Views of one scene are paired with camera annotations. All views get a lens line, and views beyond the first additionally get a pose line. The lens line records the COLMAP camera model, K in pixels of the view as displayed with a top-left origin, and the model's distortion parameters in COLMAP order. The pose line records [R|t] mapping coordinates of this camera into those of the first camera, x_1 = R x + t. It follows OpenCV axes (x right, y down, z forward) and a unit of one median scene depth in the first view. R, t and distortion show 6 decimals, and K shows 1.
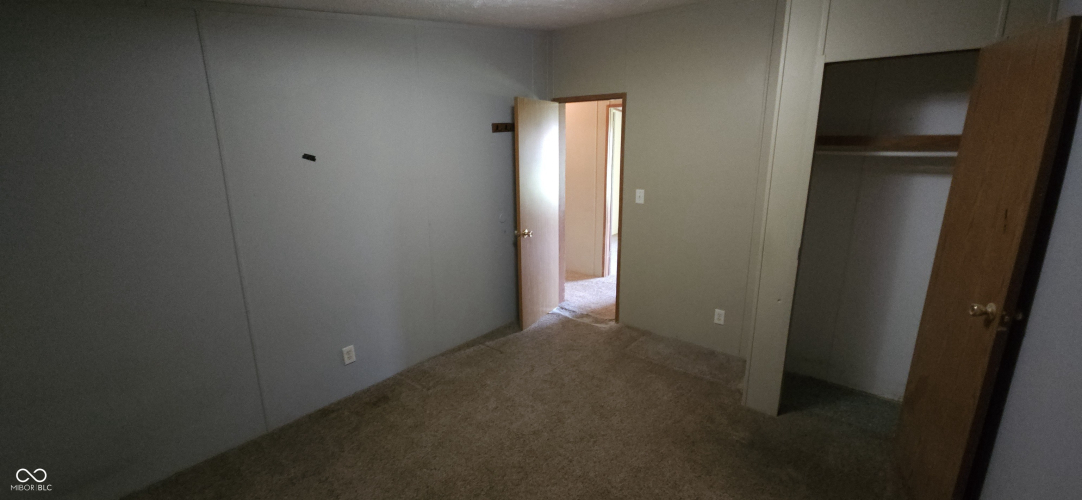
lens RADIAL K [[444.0, 0, 543.6], [0, 444.0, 248.6], [0, 0, 1]] dist [0.007954, -0.004033]
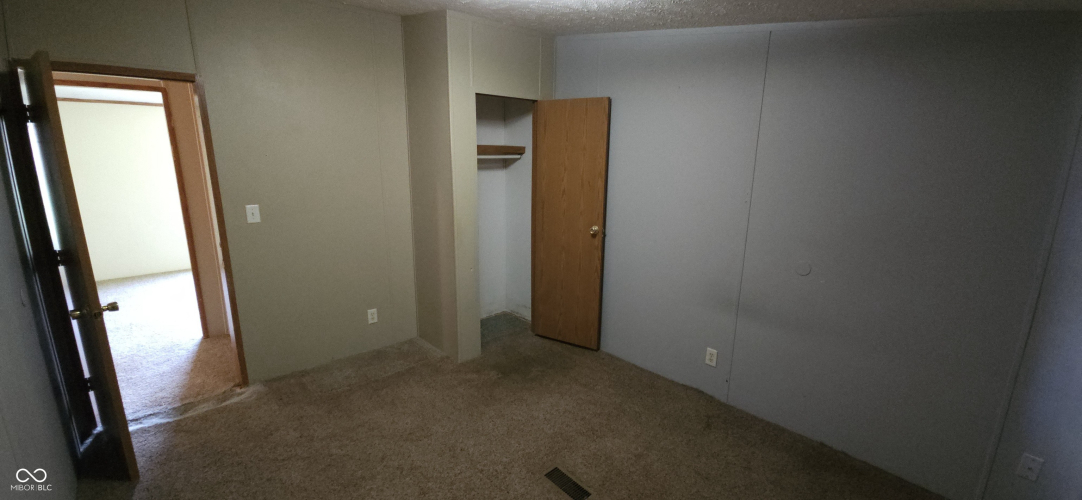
lens RADIAL K [[444.0, 0, 543.1], [0, 444.0, 251.9], [0, 0, 1]] dist [0.007954, -0.004033]
pose [[0.142730, -0.211933, 0.966805, -0.514190], [0.215228, 0.960078, 0.178684, -0.088758], [-0.966077, 0.182580, 0.182645, 0.404122]]
